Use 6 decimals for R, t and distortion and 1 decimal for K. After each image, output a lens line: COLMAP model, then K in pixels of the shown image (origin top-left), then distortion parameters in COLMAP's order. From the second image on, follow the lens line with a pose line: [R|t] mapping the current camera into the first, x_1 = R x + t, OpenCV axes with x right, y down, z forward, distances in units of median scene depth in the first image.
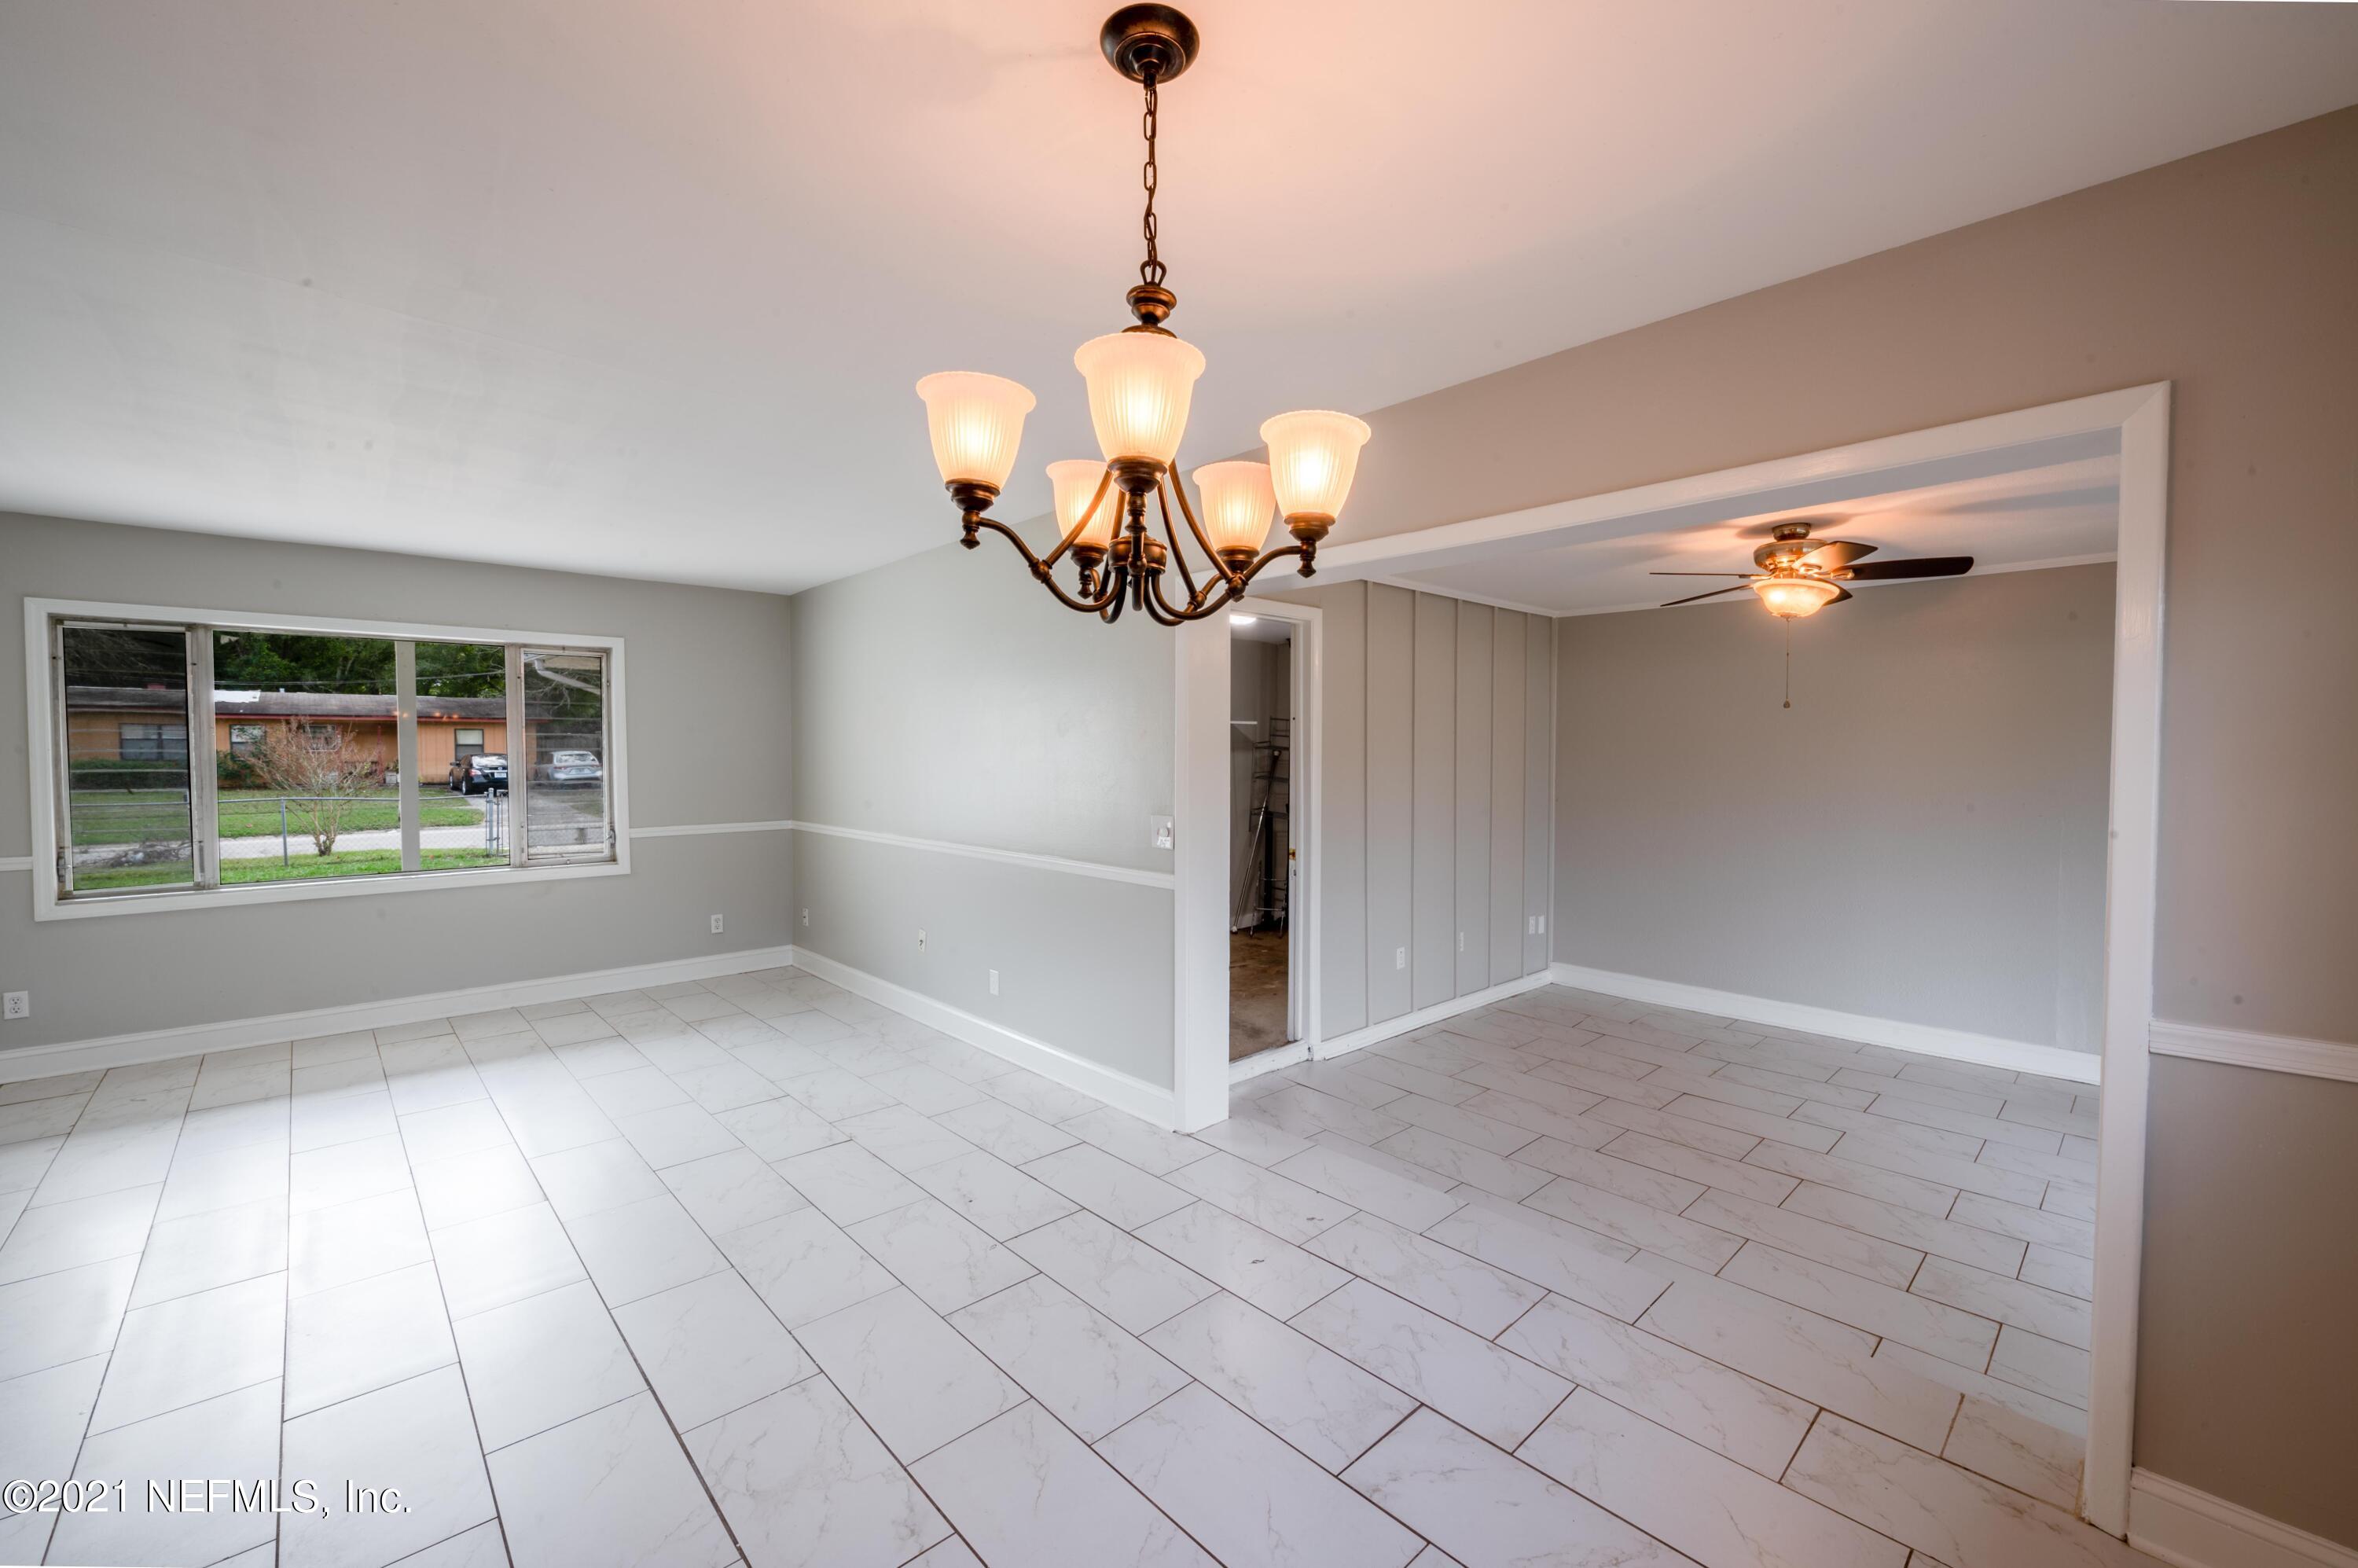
lens RADIAL K [[950.5, 0, 1181.7], [0, 950.5, 781.5], [0, 0, 1]] dist [-0.005716, -0.000826]
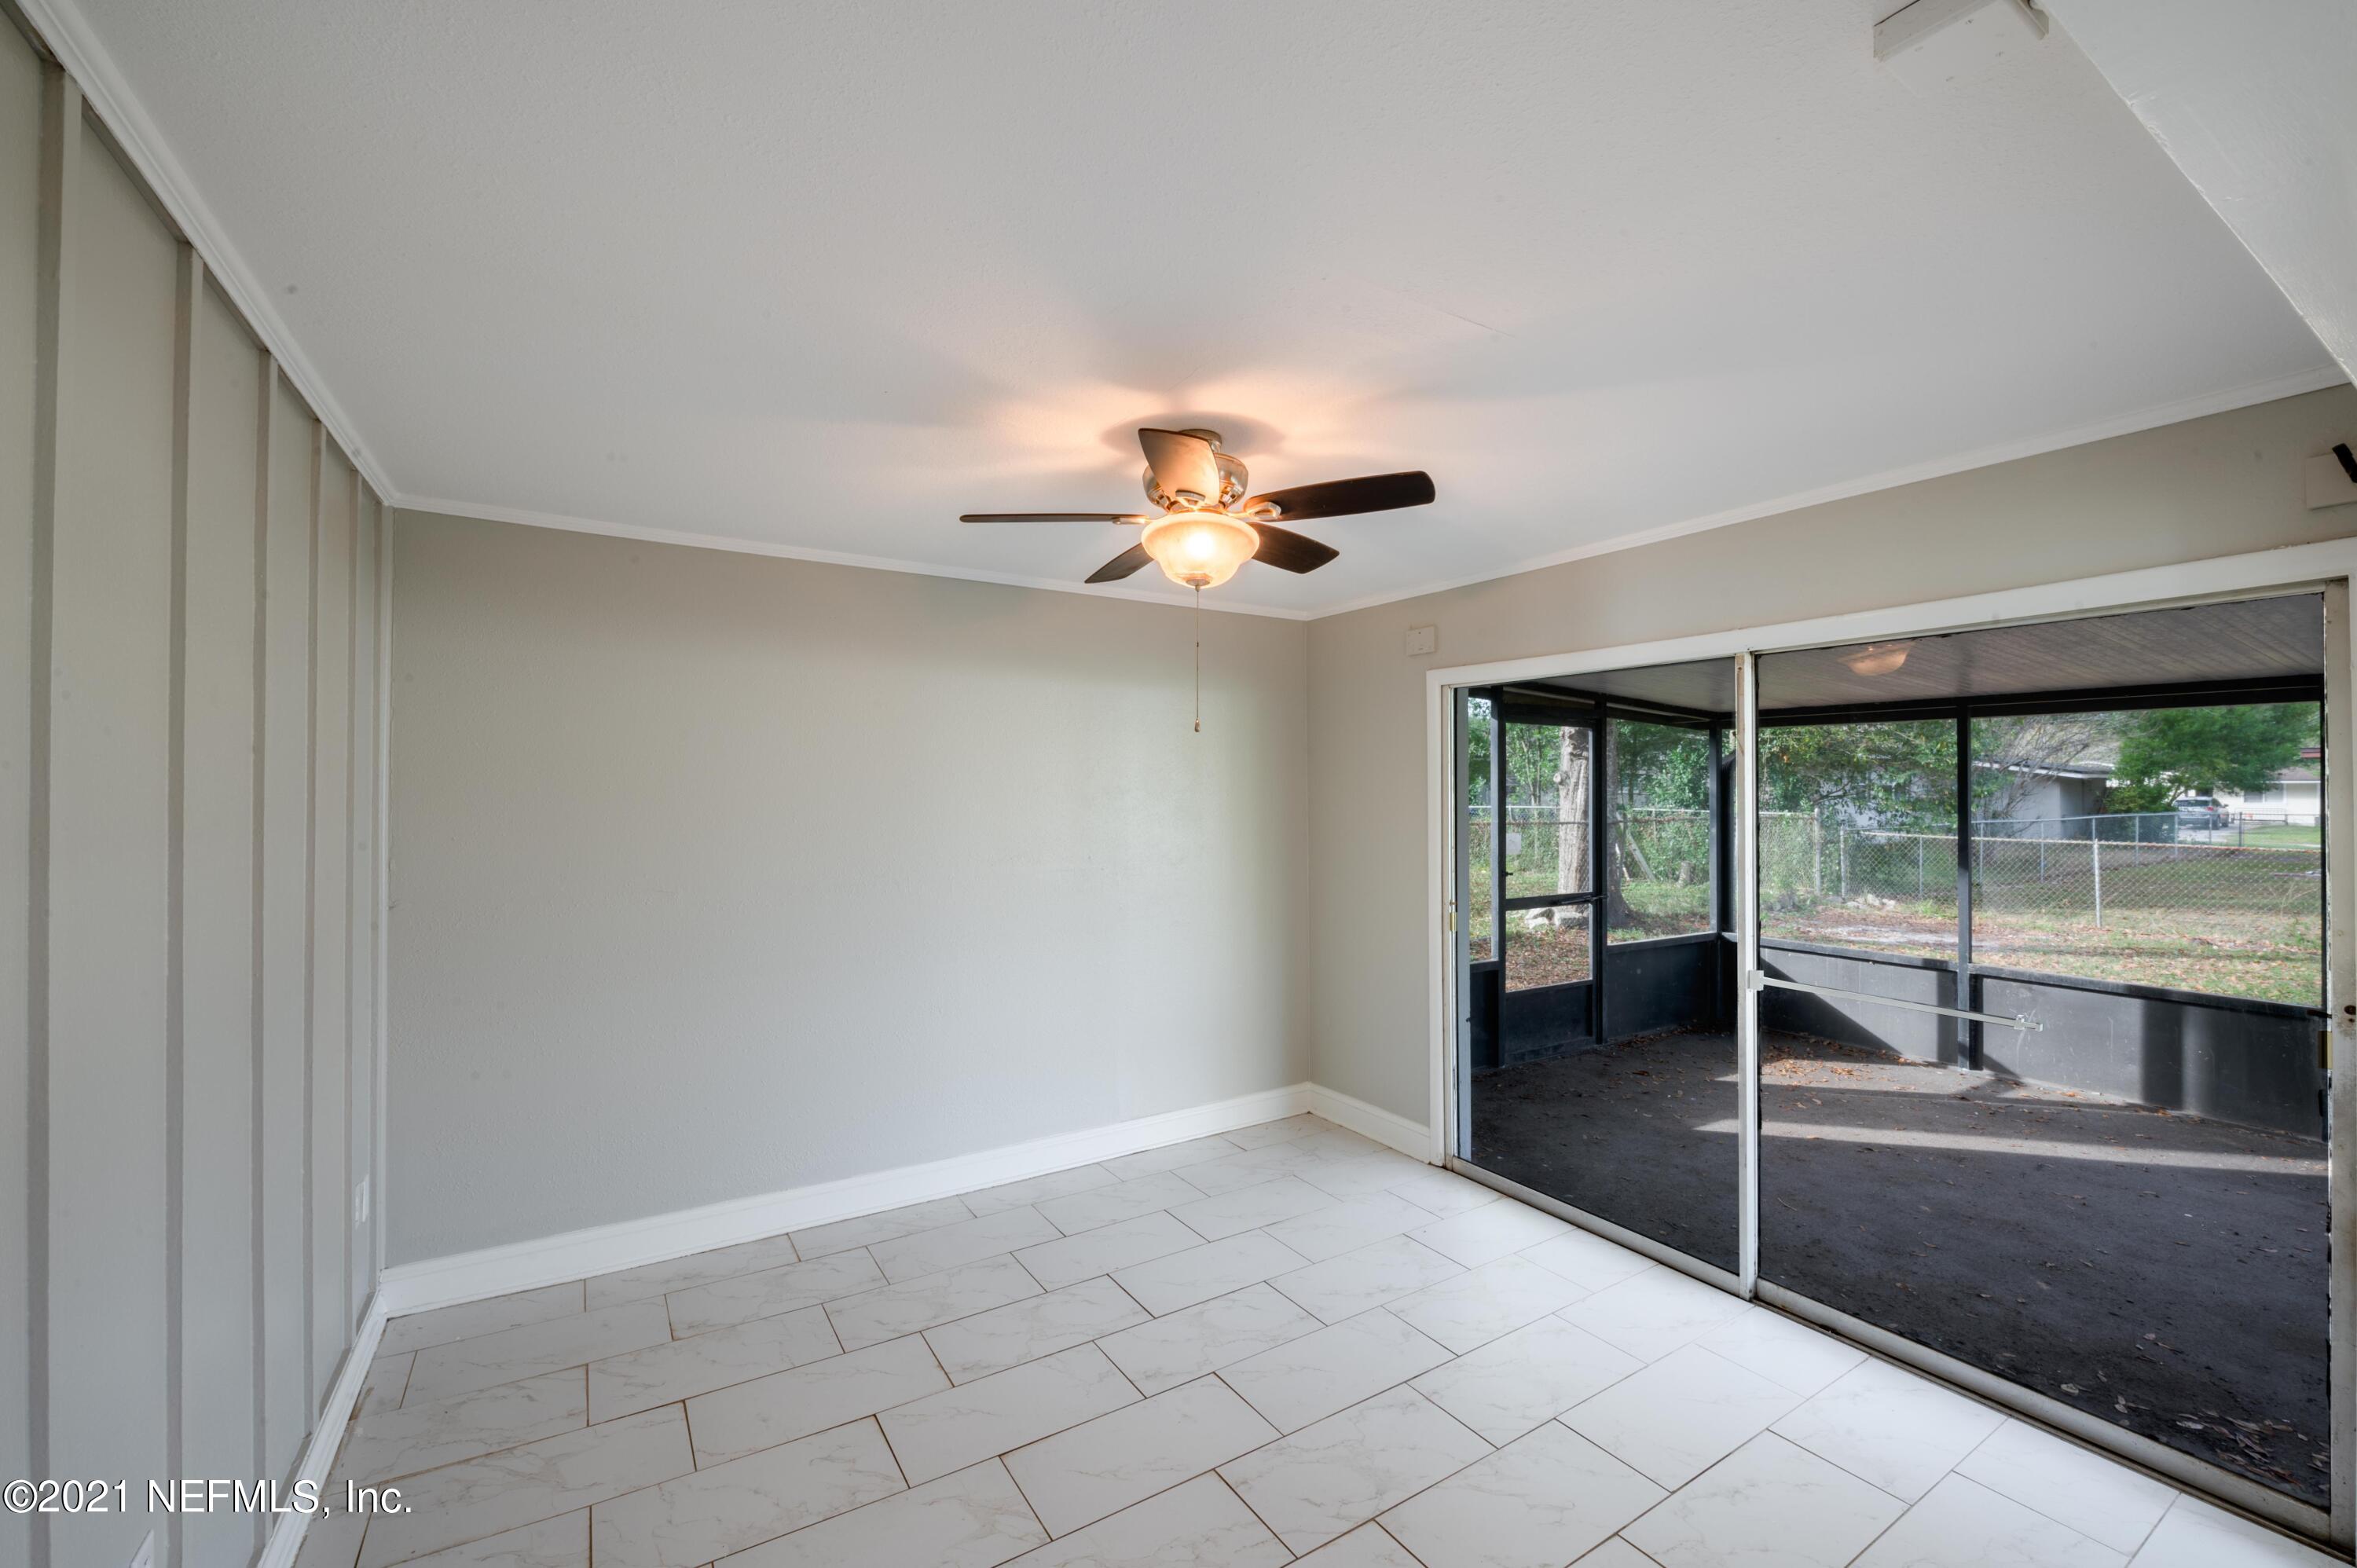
lens RADIAL K [[950.1, 0, 1181.2], [0, 950.1, 781.5], [0, 0, 1]] dist [-0.005716, -0.000826]
pose [[0.193188, 0.013827, 0.981064, 0.031960], [0.032119, 0.999276, -0.020409, -0.028951], [-0.980636, 0.035454, 0.192604, 0.768516]]
